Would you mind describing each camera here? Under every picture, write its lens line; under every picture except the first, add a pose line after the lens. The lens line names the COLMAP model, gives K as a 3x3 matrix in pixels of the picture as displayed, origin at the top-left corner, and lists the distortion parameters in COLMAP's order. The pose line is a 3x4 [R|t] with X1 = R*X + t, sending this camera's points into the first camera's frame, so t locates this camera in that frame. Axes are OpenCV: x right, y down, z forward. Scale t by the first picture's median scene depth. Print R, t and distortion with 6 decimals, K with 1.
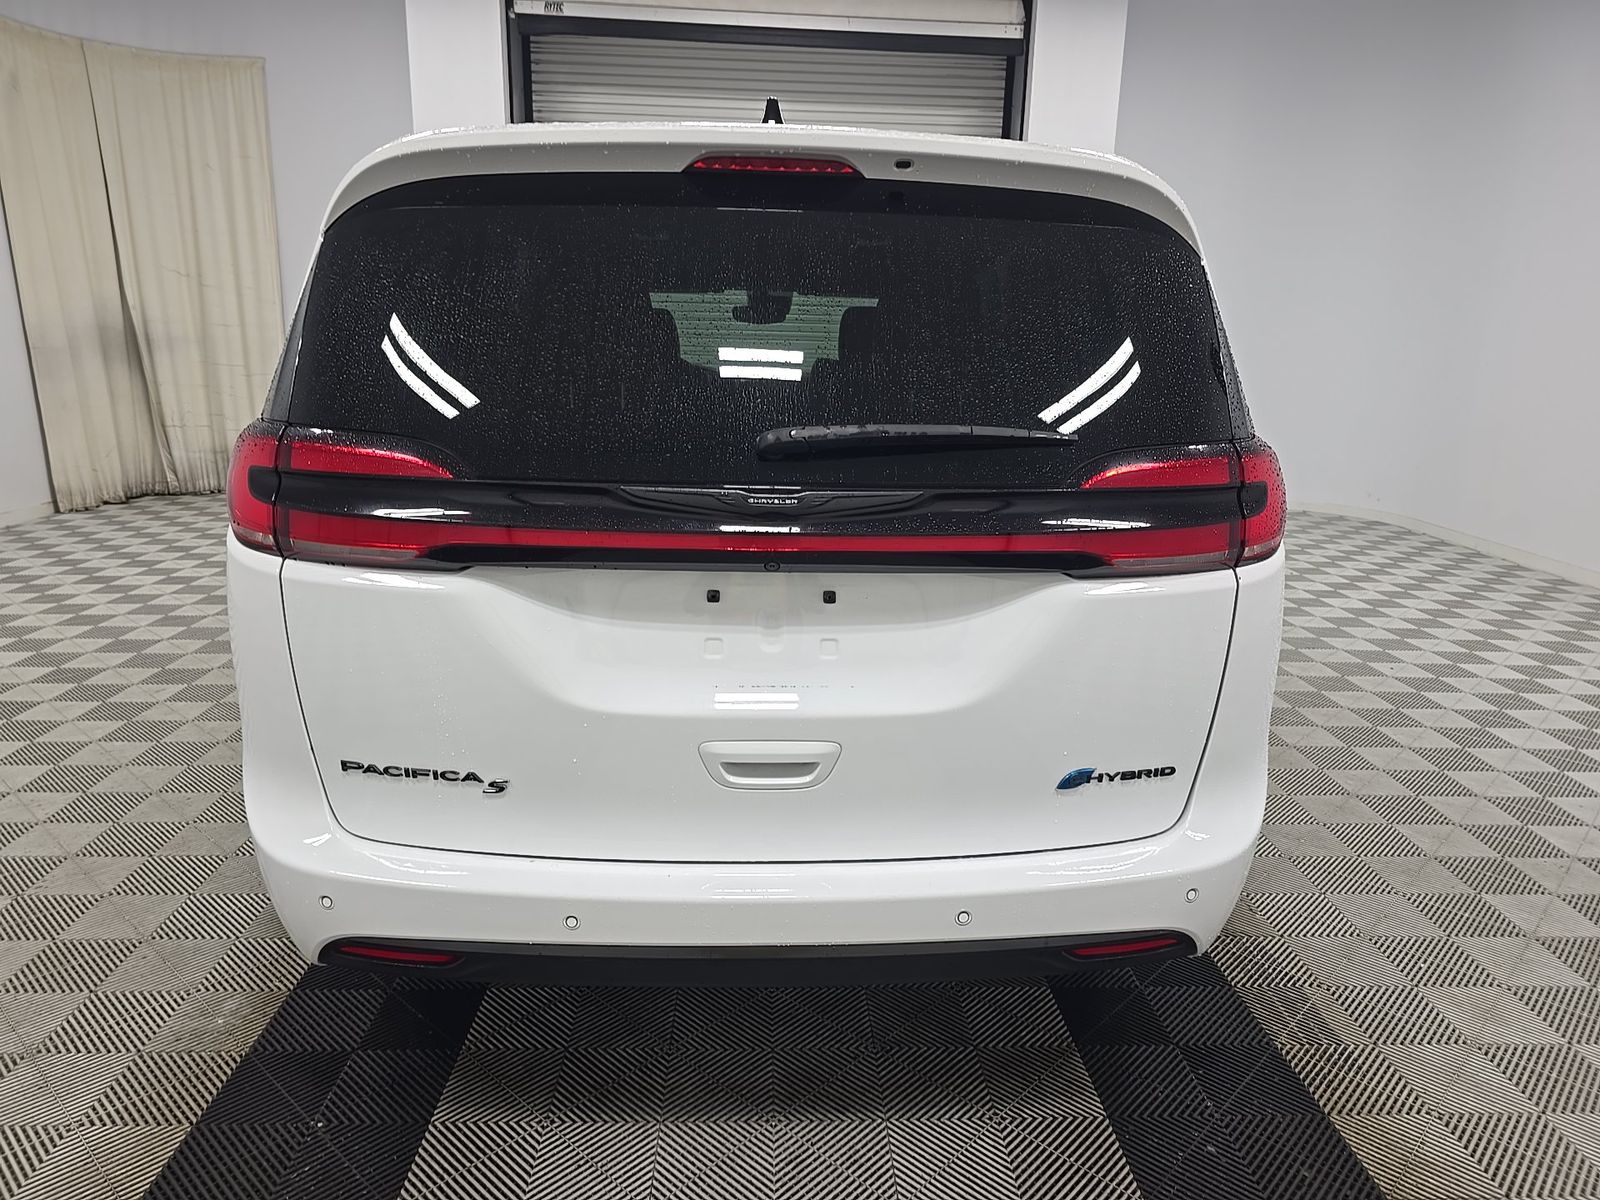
lens RADIAL K [[1084.1, 0, 800.0], [0, 1084.1, 600.0], [0, 0, 1]] dist [0.048973, -0.032464]
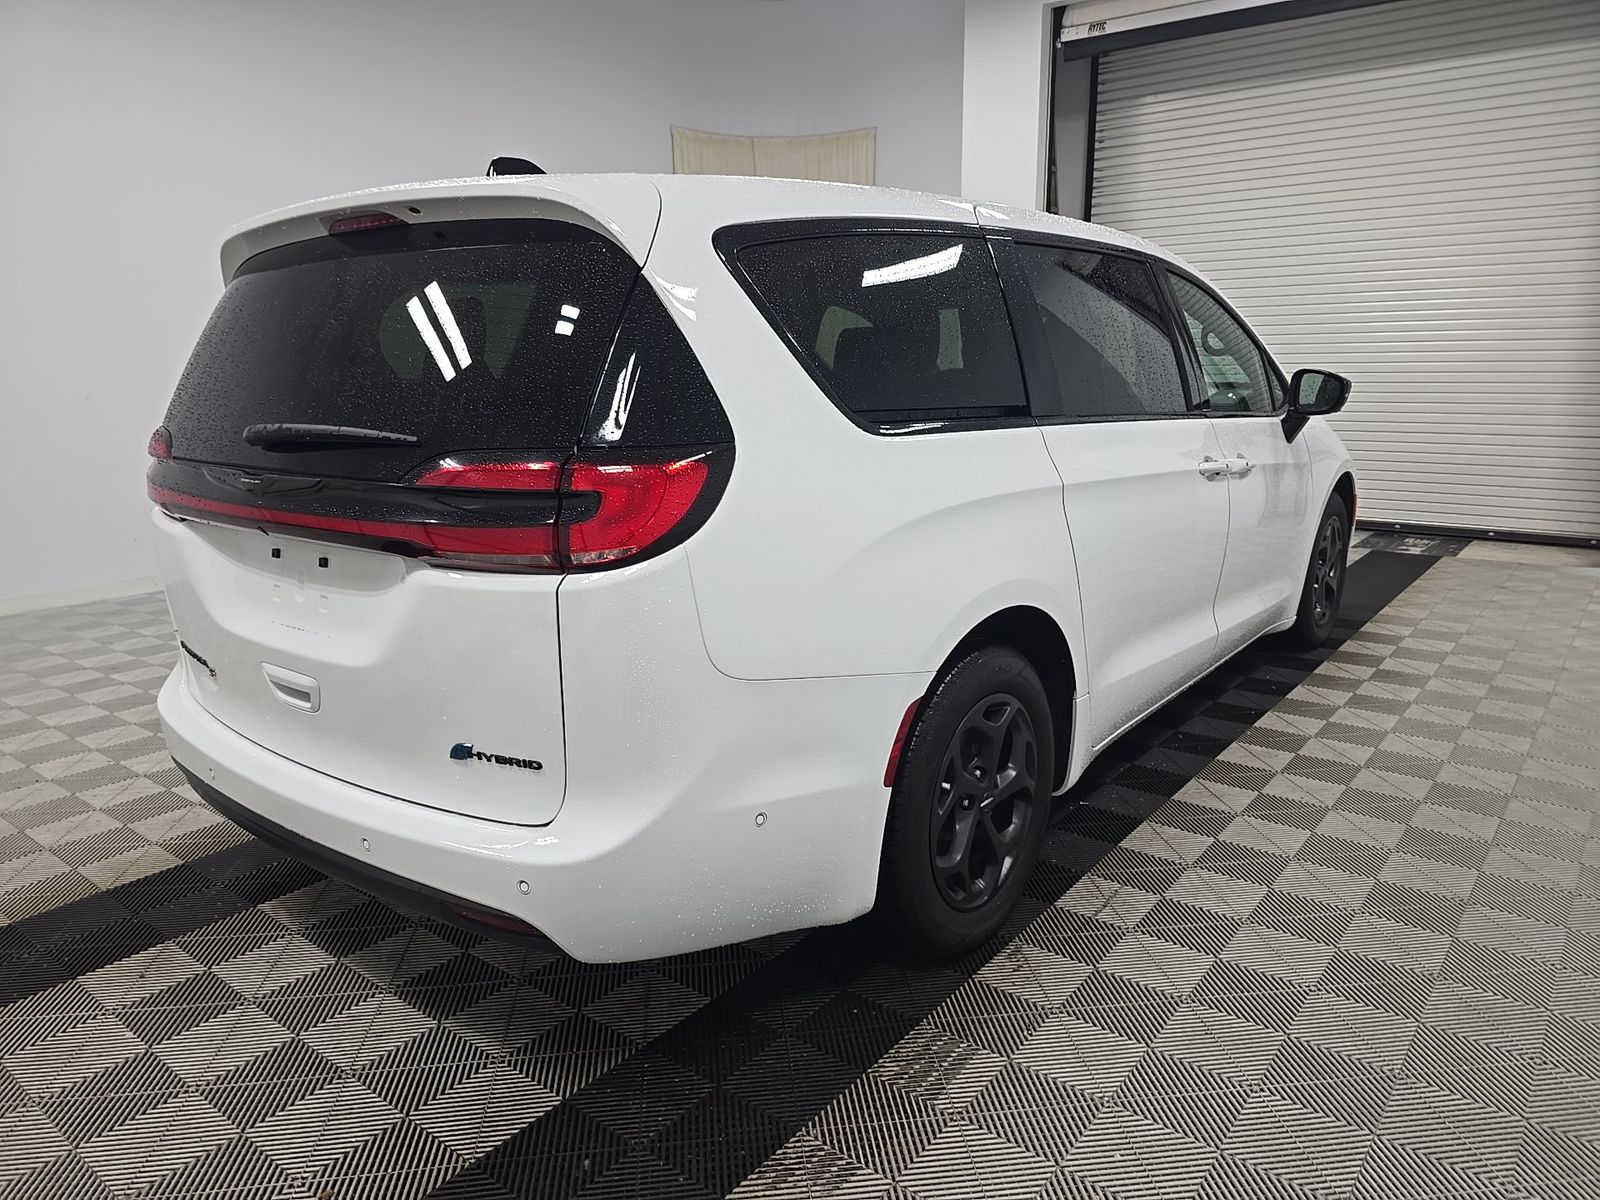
lens RADIAL K [[1084.1, 0, 800.0], [0, 1084.1, 600.0], [0, 0, 1]] dist [0.048973, -0.032464]
pose [[0.762051, 0.113357, -0.637517, 1.199869], [-0.124246, 0.991861, 0.027846, -0.060228], [0.635485, 0.057989, 0.769933, 0.364132]]
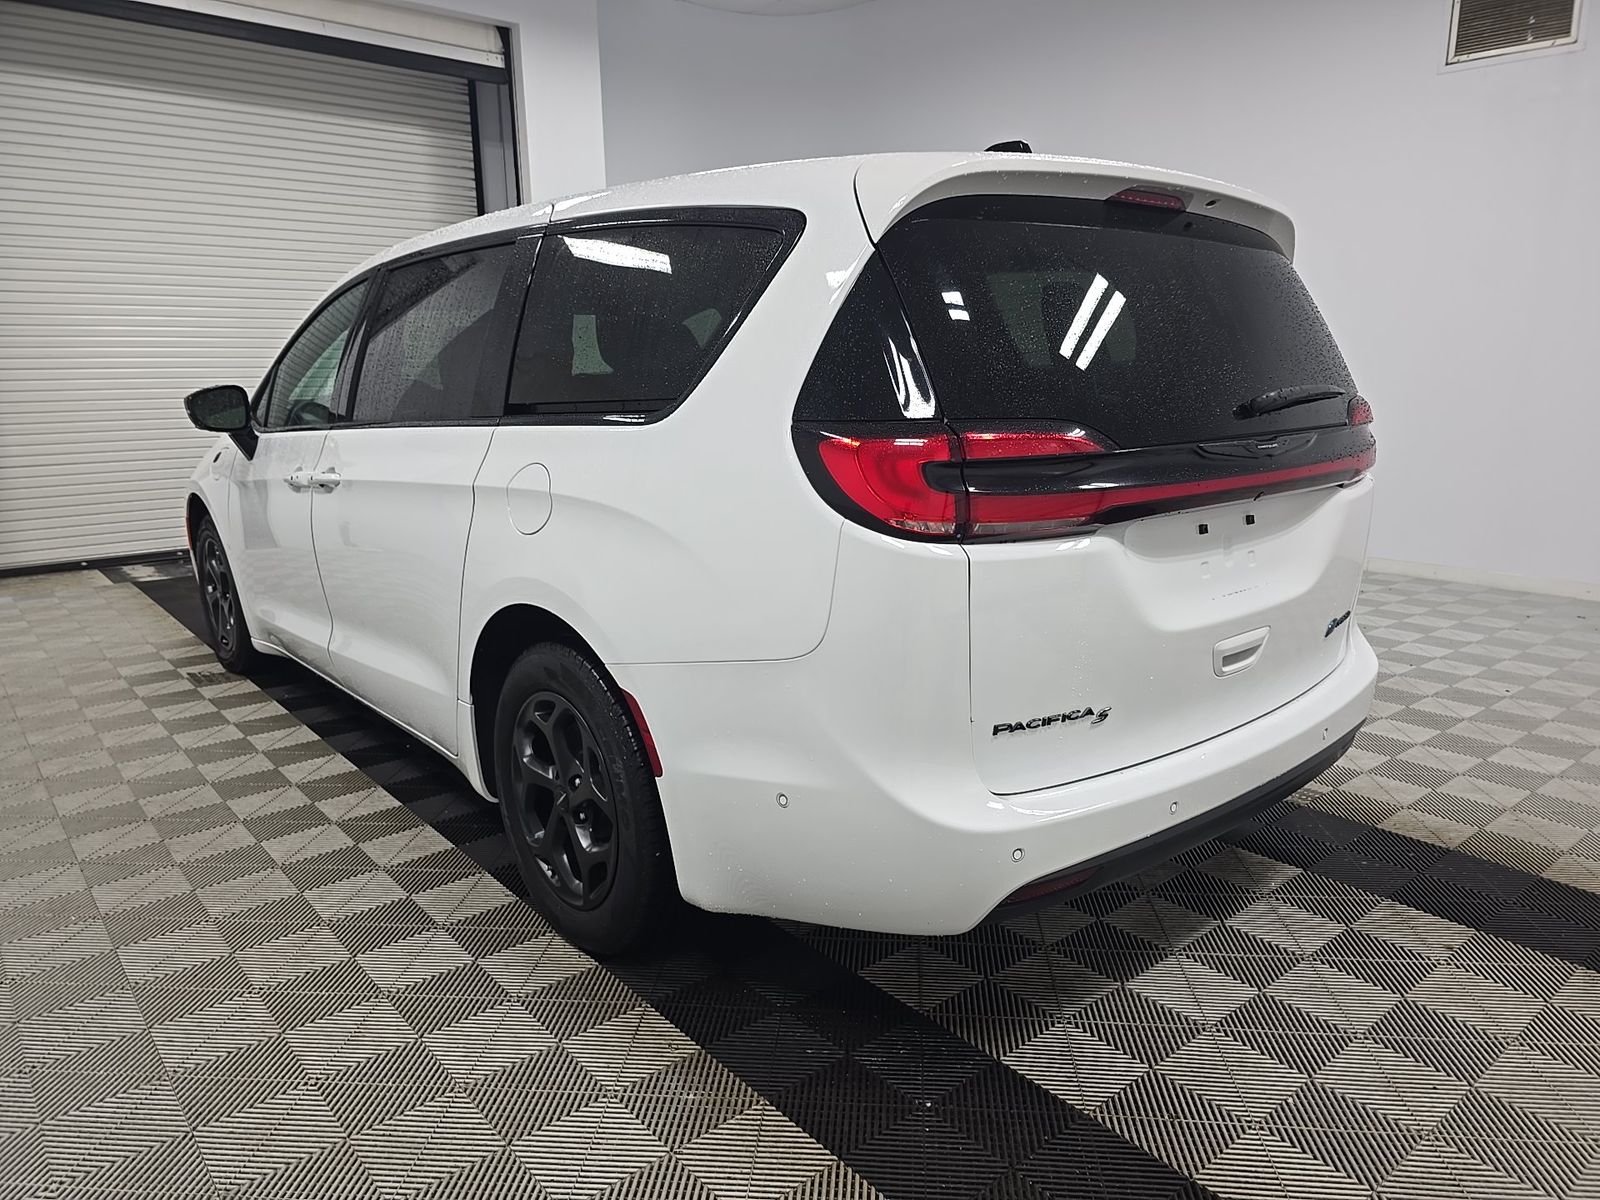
lens RADIAL K [[1055.0, 0, 800.0], [0, 1055.0, 600.0], [0, 0, 1]] dist [0.002375, 0.001044]
pose [[0.805578, -0.164664, 0.569149, -1.134550], [0.169500, 0.984506, 0.044921, -0.055892], [-0.567727, 0.060284, 0.821006, 0.235667]]
